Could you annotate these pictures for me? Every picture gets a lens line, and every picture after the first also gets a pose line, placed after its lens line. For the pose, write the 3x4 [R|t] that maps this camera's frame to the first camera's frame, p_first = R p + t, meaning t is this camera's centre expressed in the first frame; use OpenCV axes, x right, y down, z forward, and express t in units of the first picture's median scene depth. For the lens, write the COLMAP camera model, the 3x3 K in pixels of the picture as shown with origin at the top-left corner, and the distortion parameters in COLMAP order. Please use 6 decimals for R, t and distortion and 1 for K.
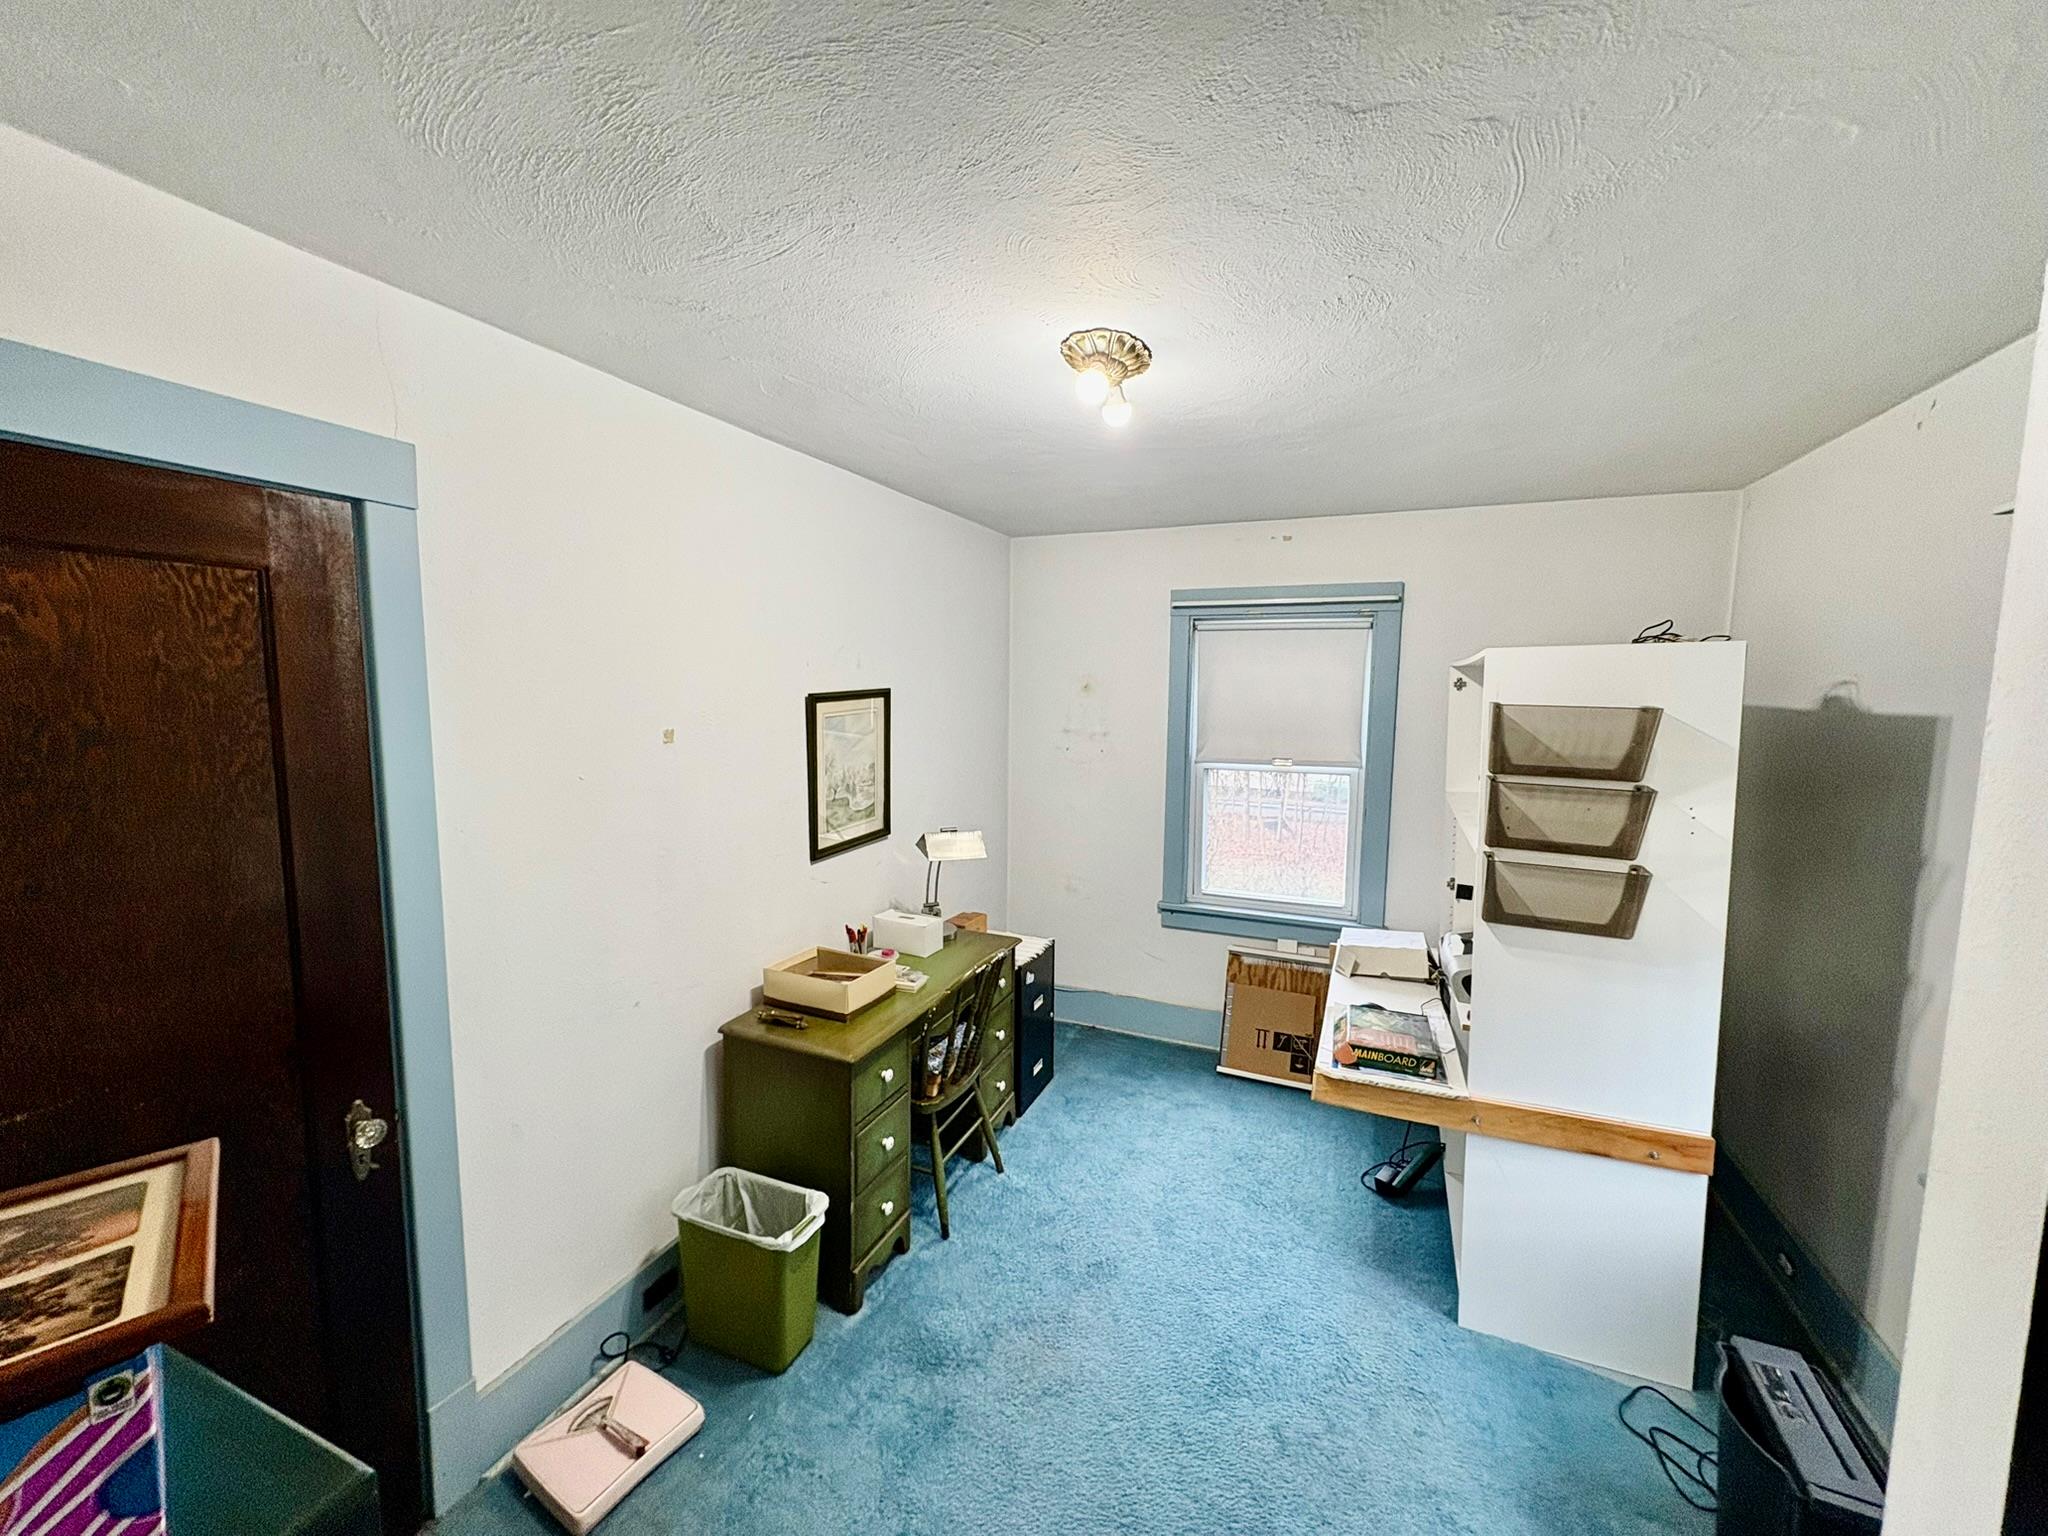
lens RADIAL K [[808.9, 0, 1025.0], [0, 808.9, 767.9], [0, 0, 1]] dist [0.001986, 0.000394]
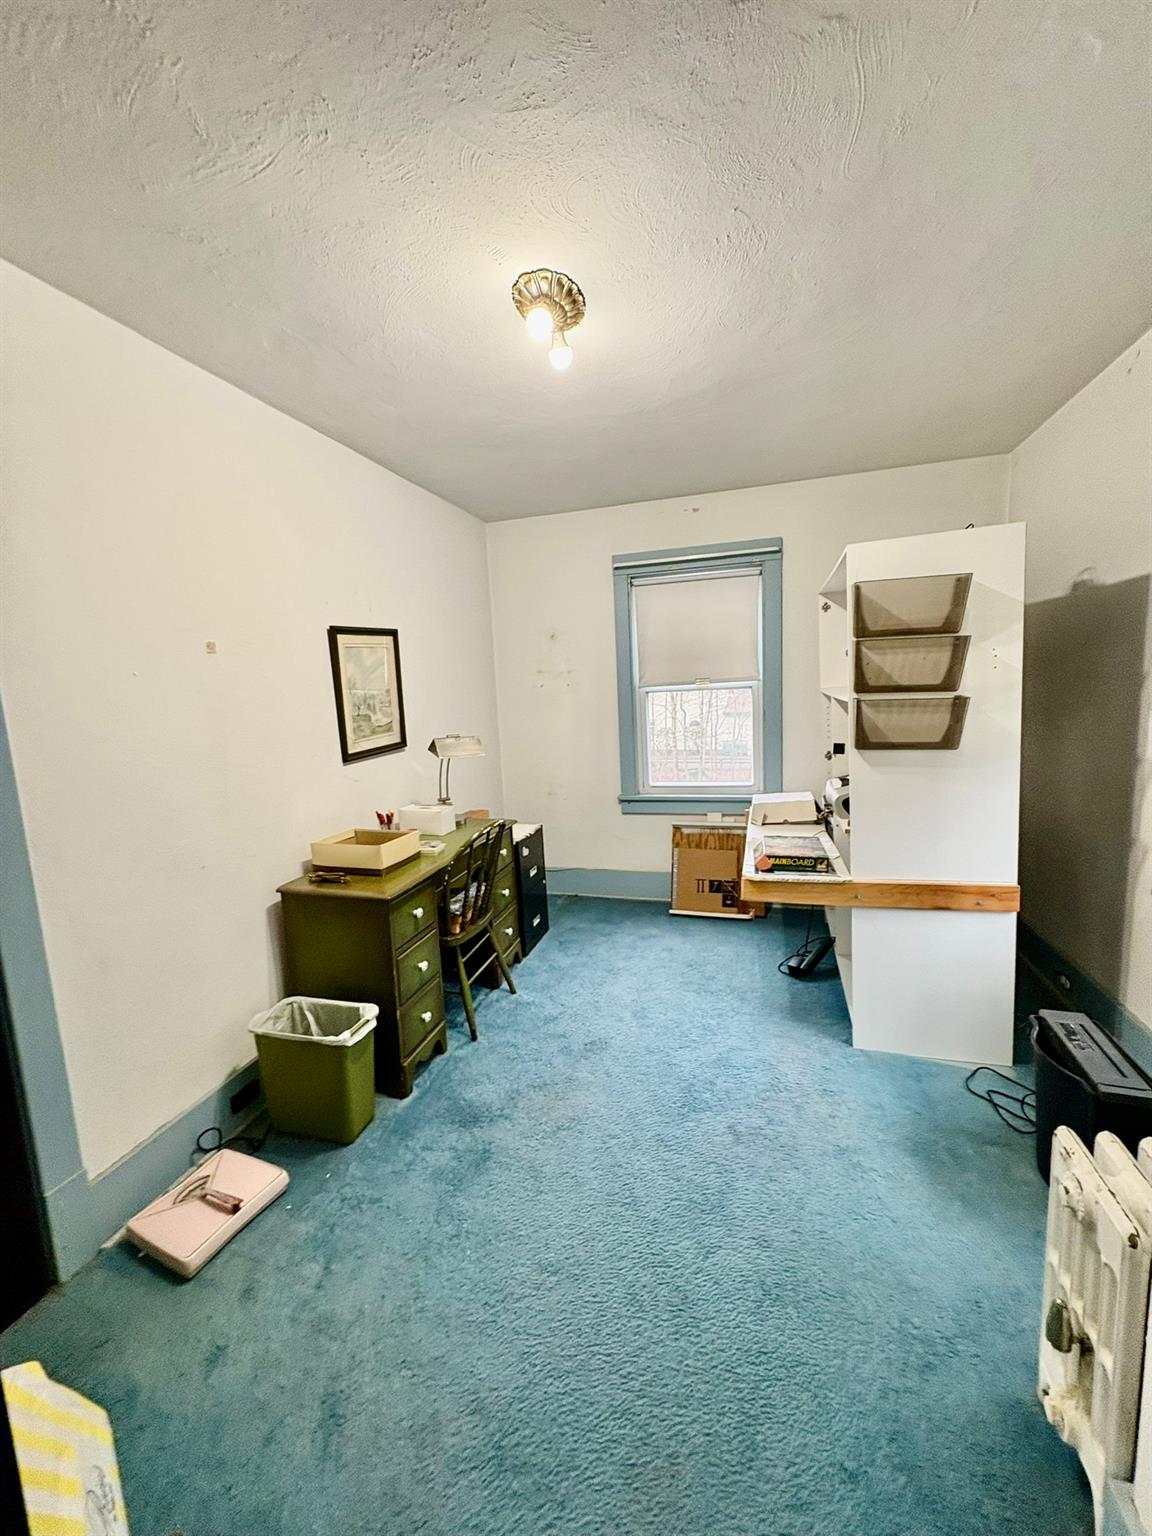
lens RADIAL K [[606.7, 0, 576.0], [0, 606.7, 768.0], [0, 0, 1]] dist [0.001986, 0.000394]
pose [[0.991818, -0.073270, 0.104537, -0.007561], [0.070052, 0.996959, 0.034137, 0.143644], [-0.106720, -0.026535, 0.993935, 0.034329]]
